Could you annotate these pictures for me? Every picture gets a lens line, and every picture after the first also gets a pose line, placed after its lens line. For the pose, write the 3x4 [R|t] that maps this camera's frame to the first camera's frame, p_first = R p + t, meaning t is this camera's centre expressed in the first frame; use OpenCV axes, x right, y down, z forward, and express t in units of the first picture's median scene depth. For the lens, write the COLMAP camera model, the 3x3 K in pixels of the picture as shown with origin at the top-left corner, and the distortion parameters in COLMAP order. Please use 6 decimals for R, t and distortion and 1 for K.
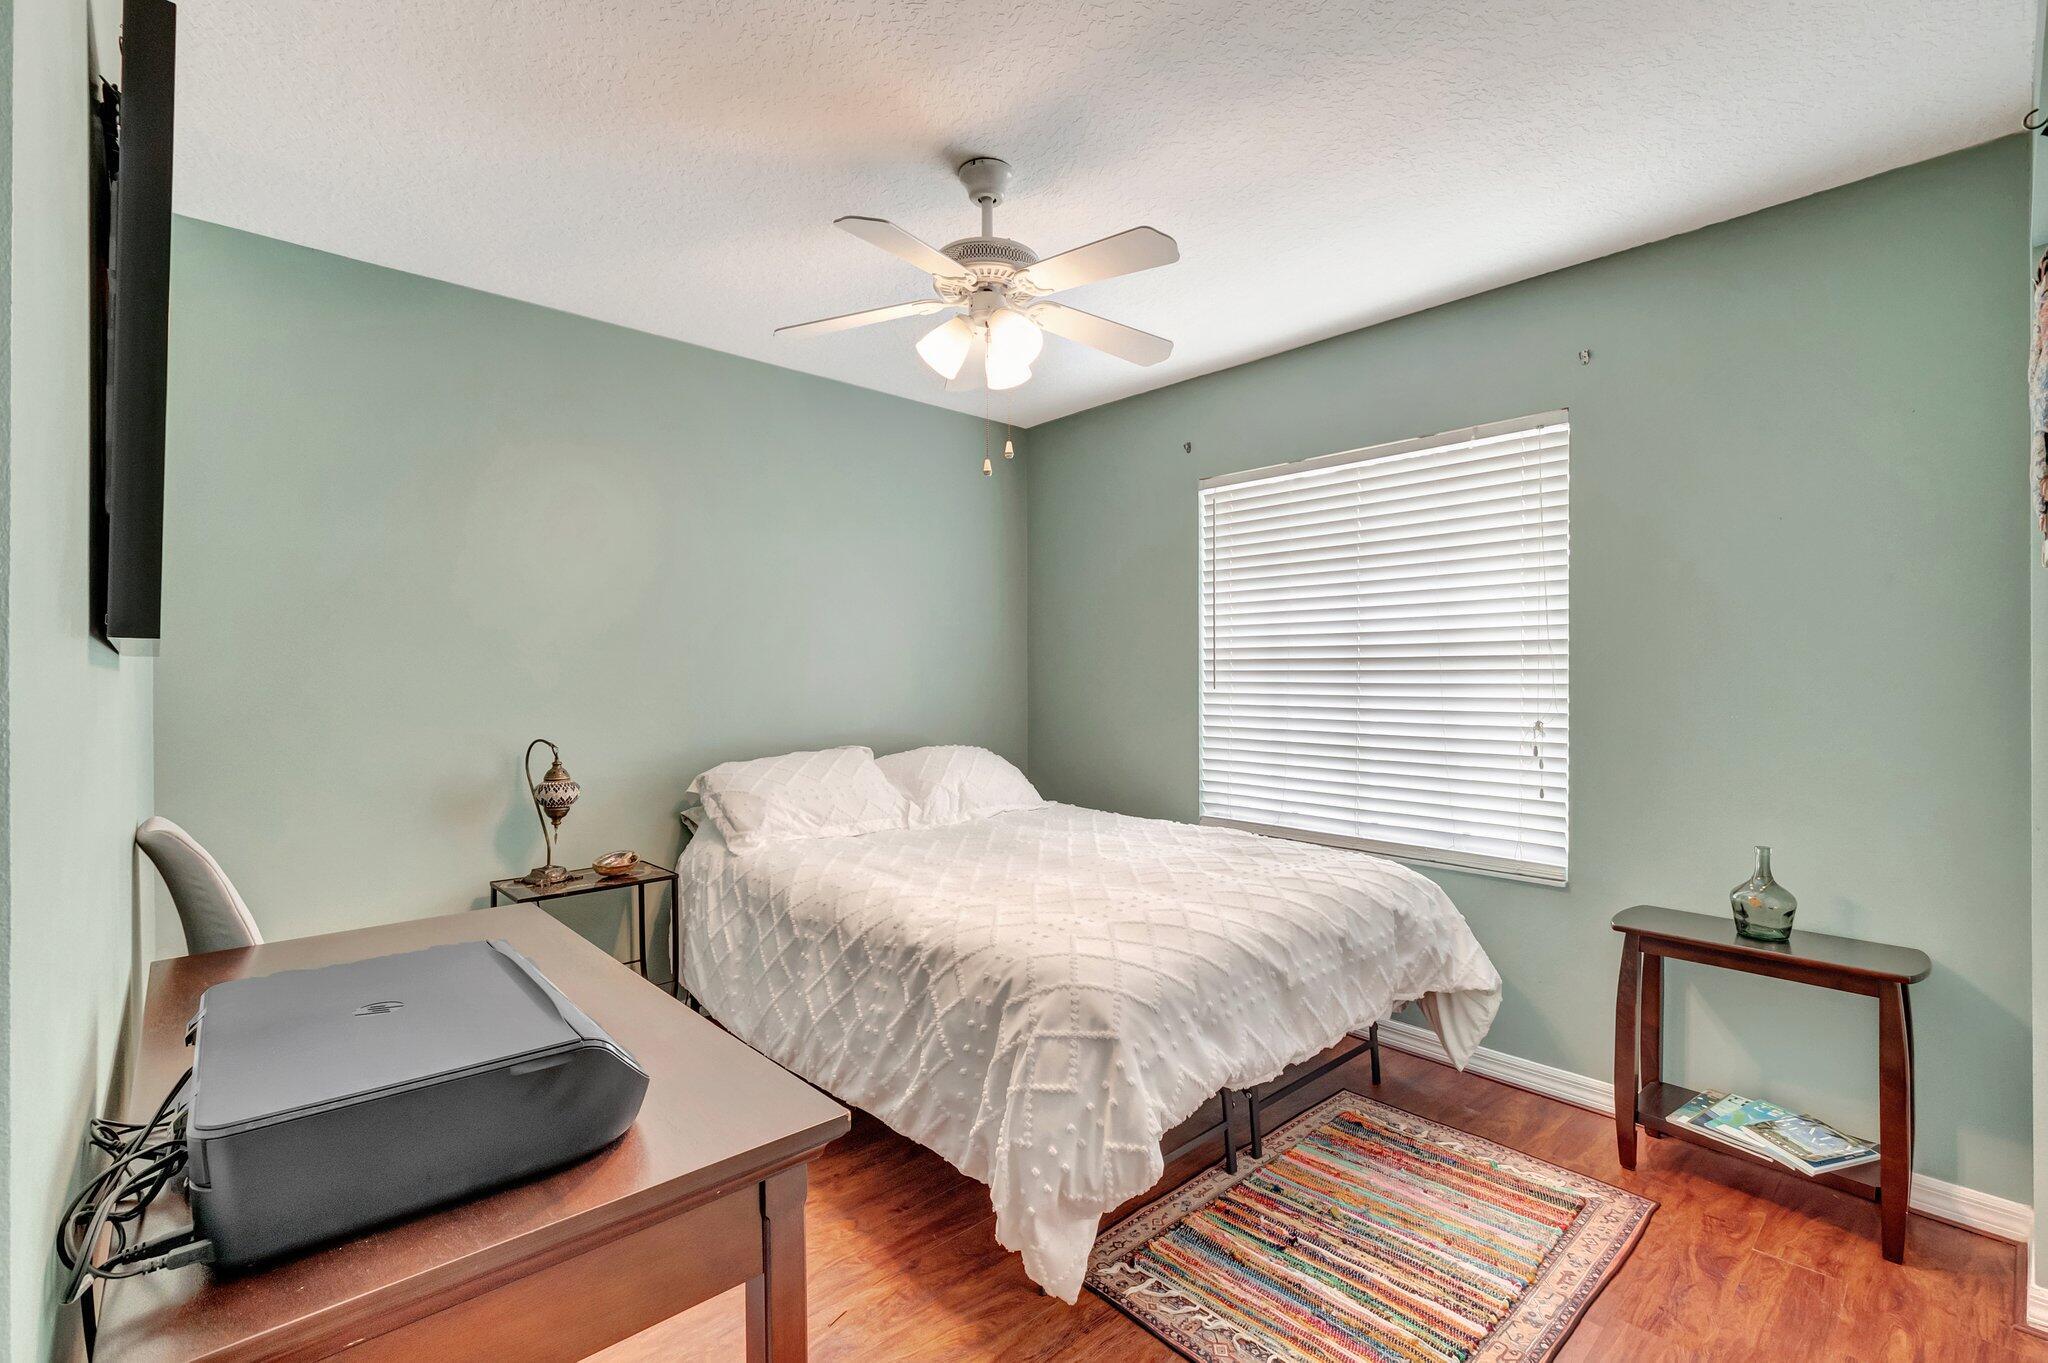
lens RADIAL K [[907.3, 0, 1038.0], [0, 907.3, 679.2], [0, 0, 1]] dist [-0.000009, -0.000044]
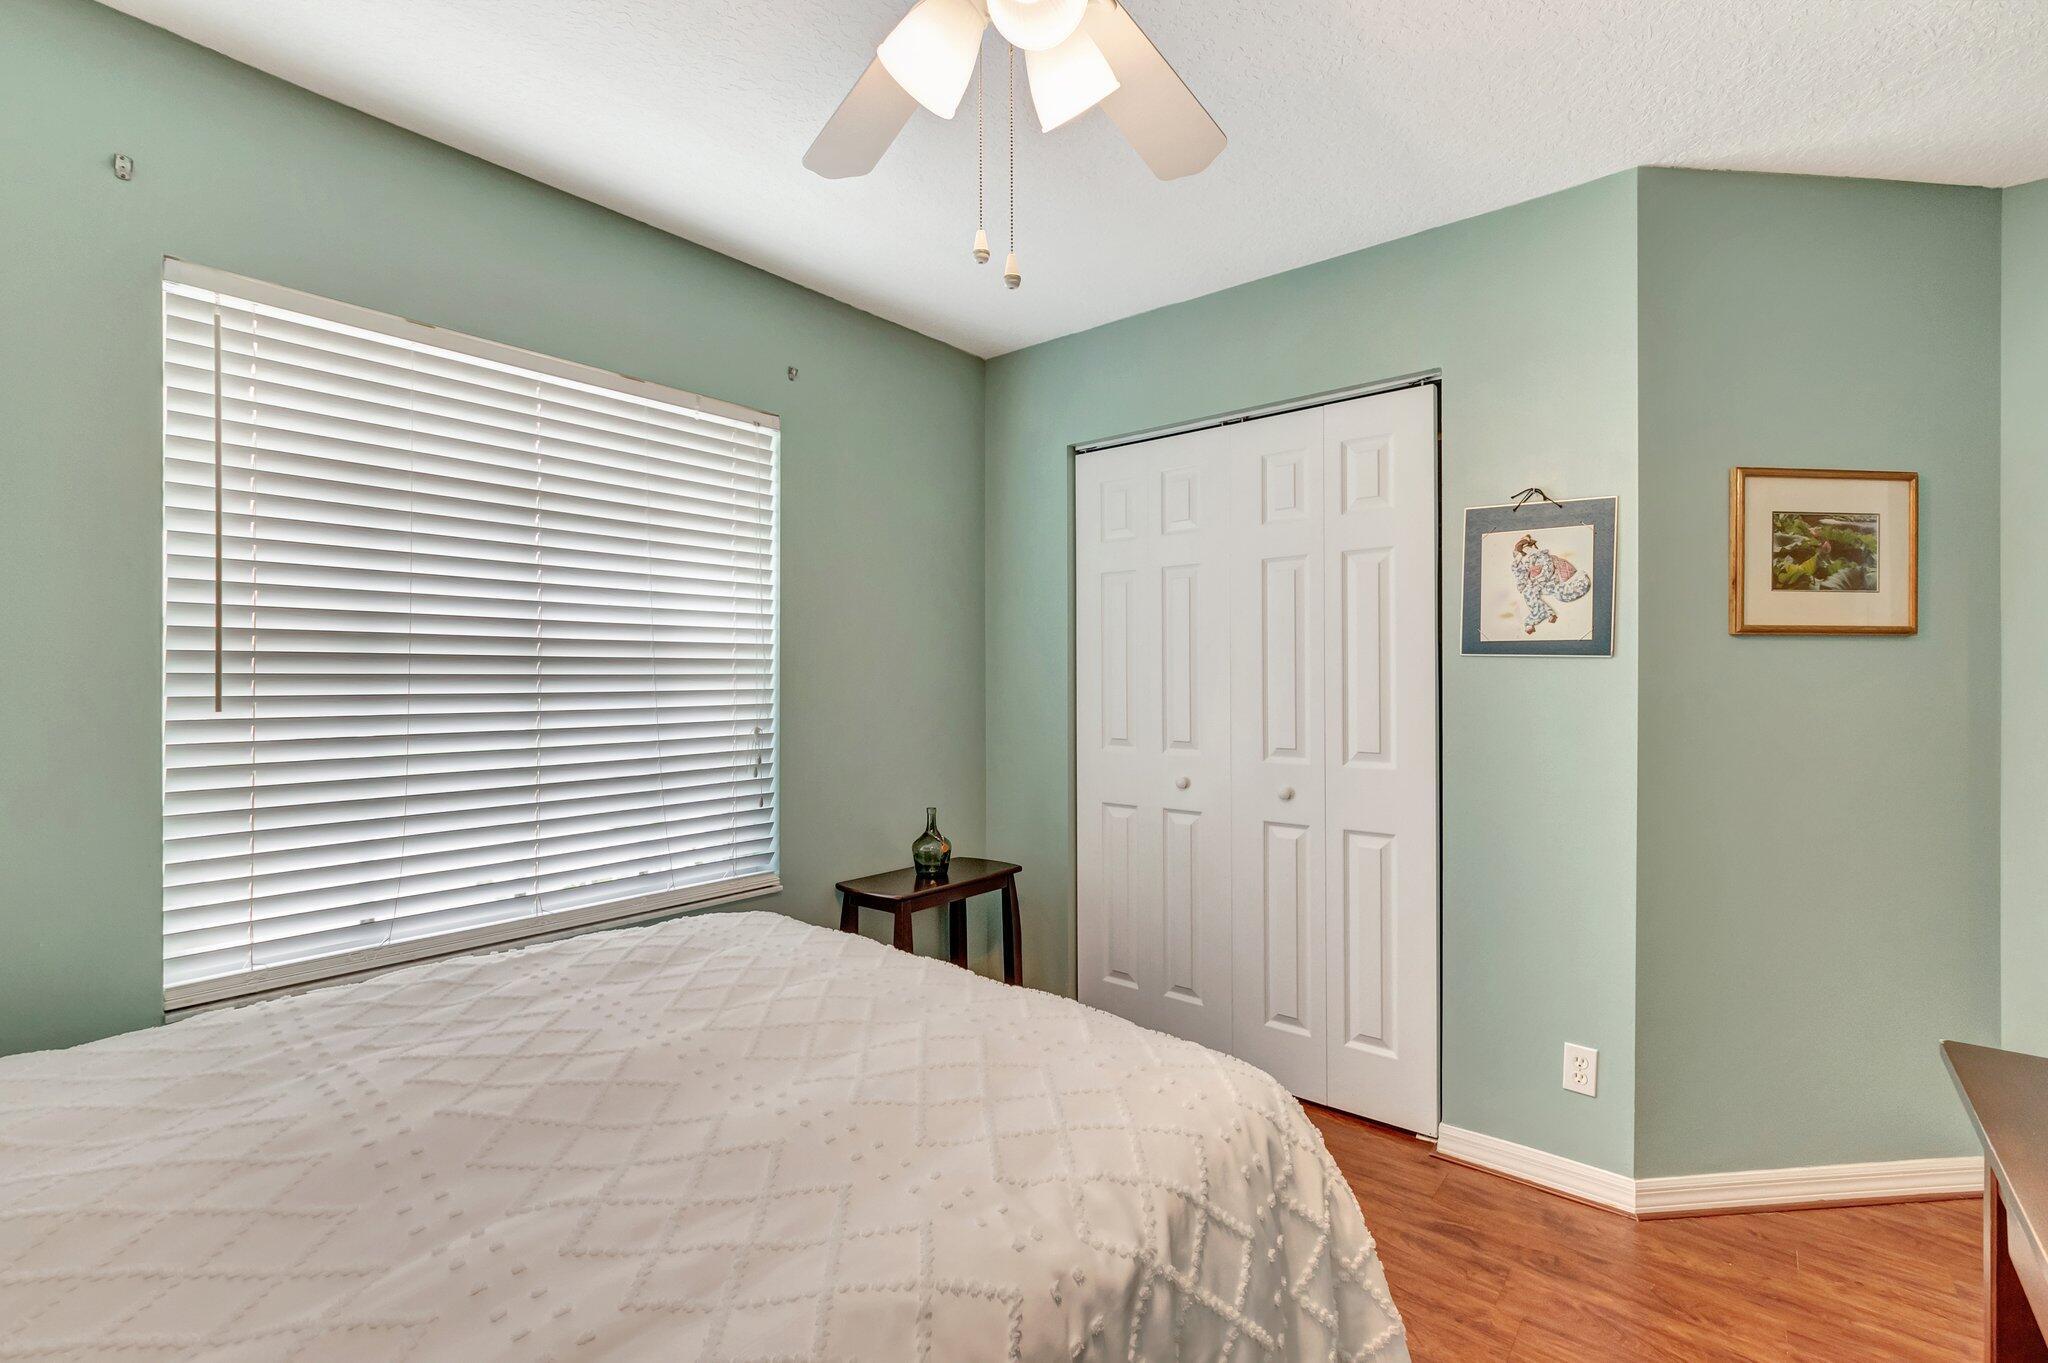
lens RADIAL K [[907.3, 0, 1038.0], [0, 907.3, 679.2], [0, 0, 1]] dist [-0.000009, -0.000044]
pose [[-0.136493, -0.003576, 0.990635, -0.438500], [0.003584, 0.999985, 0.004103, -0.009038], [-0.990635, 0.004110, -0.136478, 0.821758]]
